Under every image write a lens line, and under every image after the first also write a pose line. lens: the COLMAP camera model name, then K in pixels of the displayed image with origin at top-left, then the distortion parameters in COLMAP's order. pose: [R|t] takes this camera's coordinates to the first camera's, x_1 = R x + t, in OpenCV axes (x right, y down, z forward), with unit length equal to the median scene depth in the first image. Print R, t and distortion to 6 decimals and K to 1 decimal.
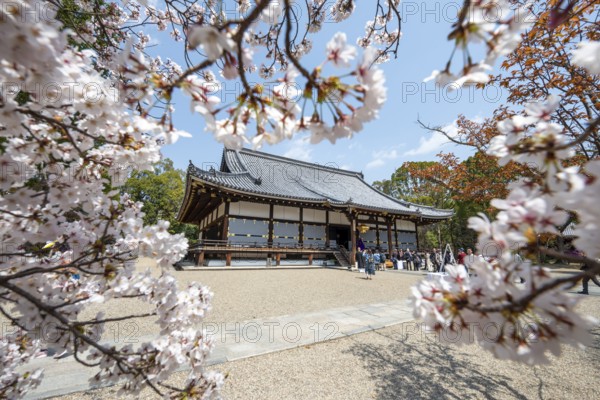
lens RADIAL K [[233.7, 0, 300.0], [0, 233.7, 200.0], [0, 0, 1]] dist [-0.015748, 0.000314]
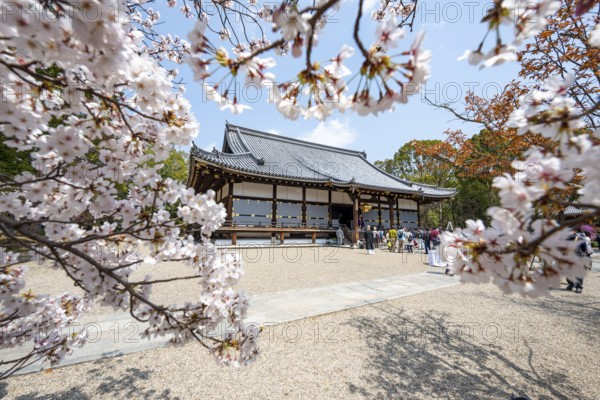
lens RADIAL K [[233.7, 0, 300.0], [0, 233.7, 200.0], [0, 0, 1]] dist [-0.015748, 0.000314]
pose [[0.999943, -0.008510, -0.006494, -0.106109], [0.009020, 0.996507, 0.083017, 0.032389], [0.005765, -0.083071, 0.996527, -0.086153]]
